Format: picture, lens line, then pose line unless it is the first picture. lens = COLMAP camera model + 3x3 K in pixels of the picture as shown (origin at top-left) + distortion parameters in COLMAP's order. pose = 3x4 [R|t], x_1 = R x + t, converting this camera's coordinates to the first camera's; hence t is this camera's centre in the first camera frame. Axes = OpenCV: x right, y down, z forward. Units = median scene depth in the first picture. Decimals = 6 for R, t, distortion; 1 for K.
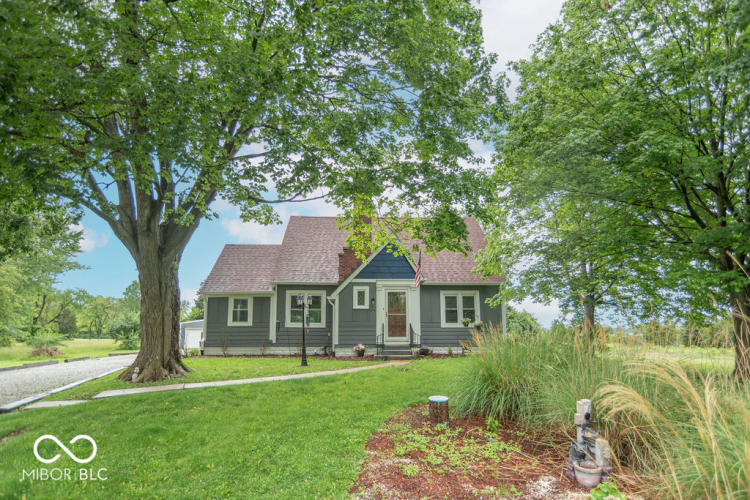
lens RADIAL K [[385.9, 0, 358.3], [0, 385.9, 279.1], [0, 0, 1]] dist [0.001284, 0.001655]
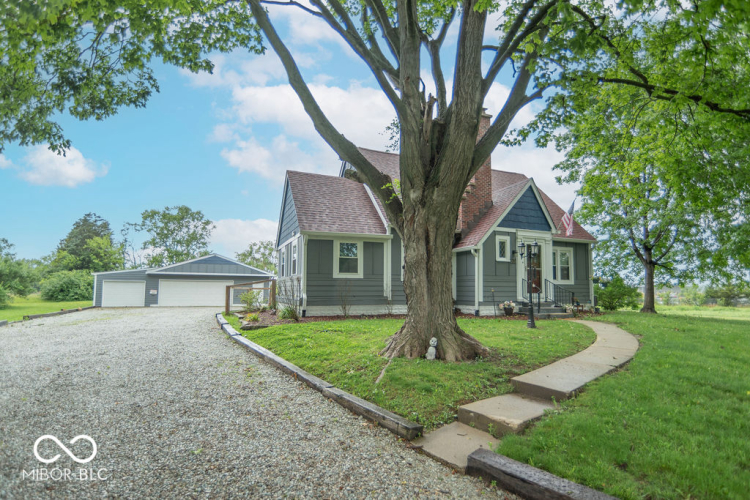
lens RADIAL K [[385.9, 0, 357.5], [0, 385.9, 264.6], [0, 0, 1]] dist [0.001284, 0.001655]
pose [[0.929601, 0.031582, 0.367212, -0.621022], [-0.059520, 0.996108, 0.065005, 0.046543], [-0.363730, -0.082285, 0.927863, 0.298891]]
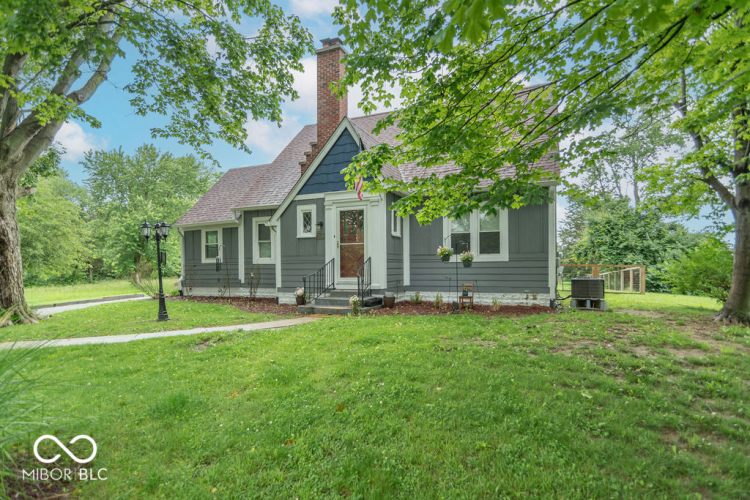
lens RADIAL K [[385.9, 0, 381.8], [0, 385.9, 266.7], [0, 0, 1]] dist [0.001284, 0.001655]
pose [[0.911786, -0.008320, -0.410582, 0.415969], [0.071432, 0.987767, 0.138614, 0.041543], [0.404406, -0.155715, 0.901226, 0.410655]]
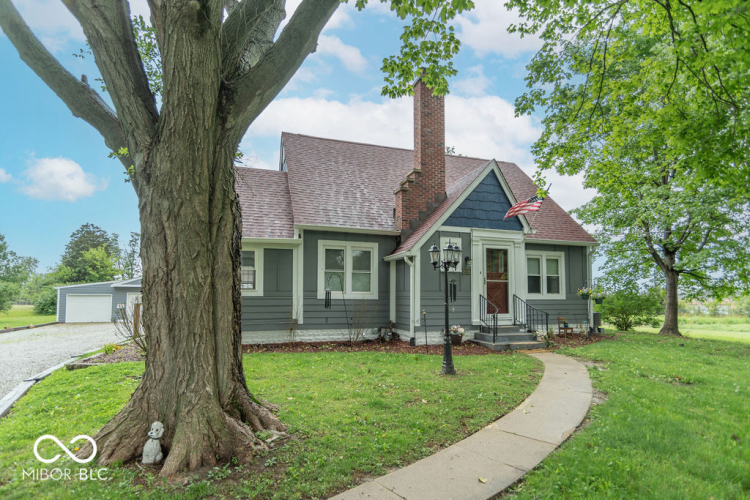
lens RADIAL K [[385.9, 0, 361.3], [0, 385.9, 276.6], [0, 0, 1]] dist [0.001284, 0.001655]
pose [[0.955312, 0.017948, 0.295054, -0.331618], [-0.043385, 0.995859, 0.079892, 0.039086], [-0.292398, -0.089122, 0.952135, 0.411816]]
